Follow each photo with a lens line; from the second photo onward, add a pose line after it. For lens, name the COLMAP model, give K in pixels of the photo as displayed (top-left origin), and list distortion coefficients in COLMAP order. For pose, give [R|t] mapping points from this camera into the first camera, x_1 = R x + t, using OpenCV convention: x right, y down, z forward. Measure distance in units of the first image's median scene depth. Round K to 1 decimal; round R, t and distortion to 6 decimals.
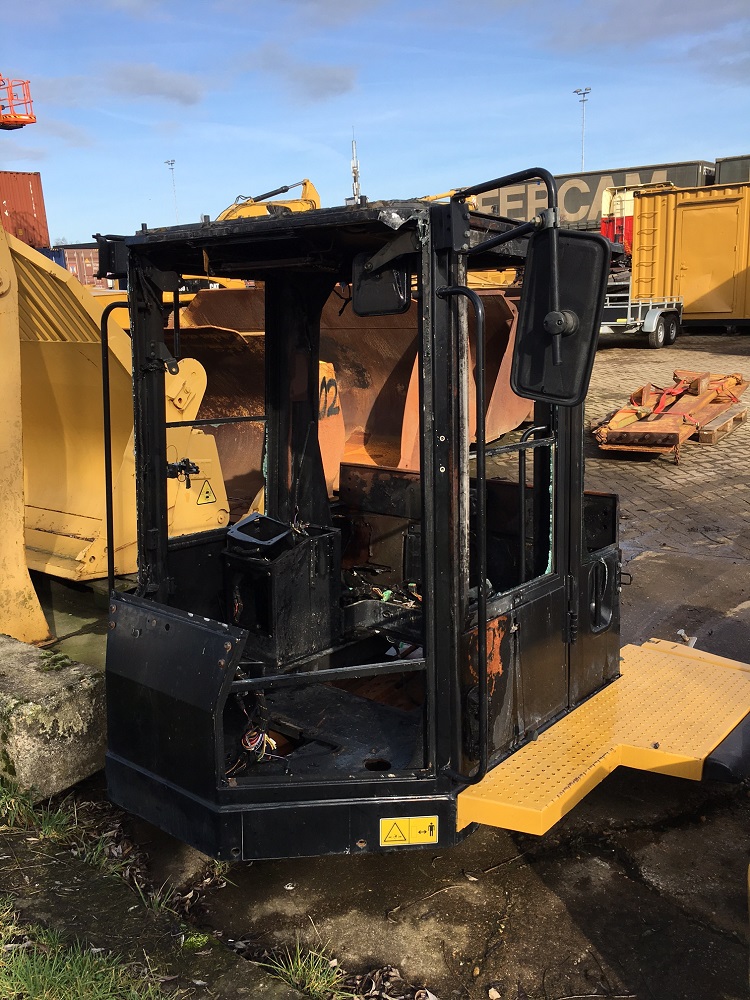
lens RADIAL K [[852.1, 0, 375.0], [0, 852.1, 500.0], [0, 0, 1]] dist [0.031566, -0.006465]
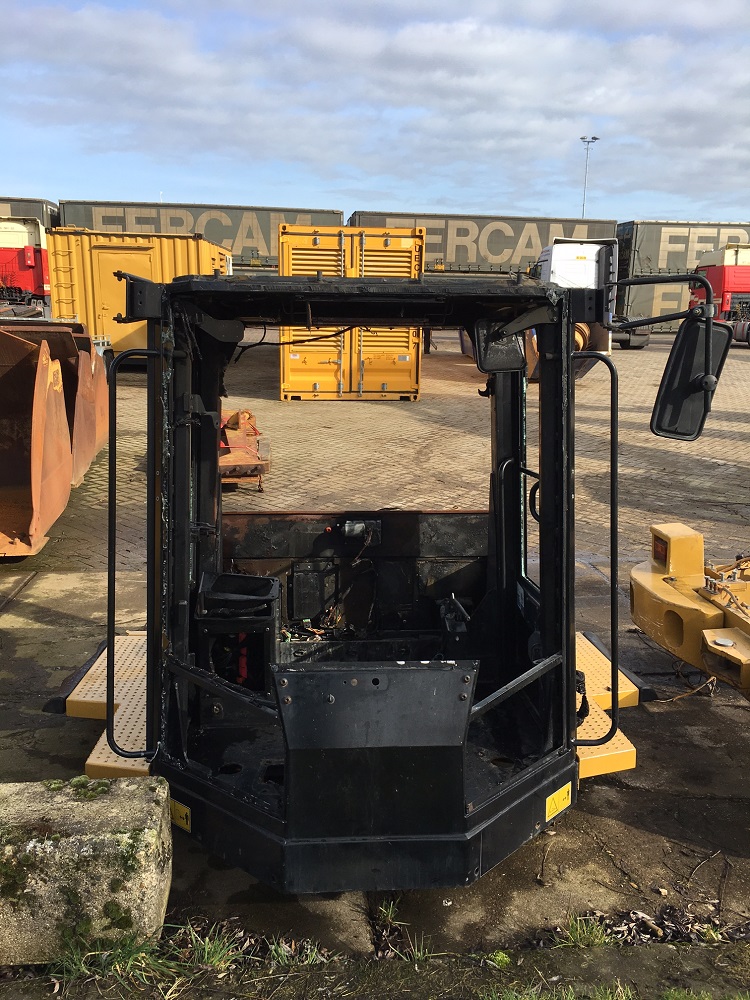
lens RADIAL K [[852.1, 0, 375.0], [0, 852.1, 500.0], [0, 0, 1]] dist [0.031566, -0.006465]
pose [[0.734033, -0.093804, 0.672604, -0.124791], [0.119433, 0.992809, 0.008120, -0.009714], [-0.668529, 0.074370, 0.739958, 0.035045]]
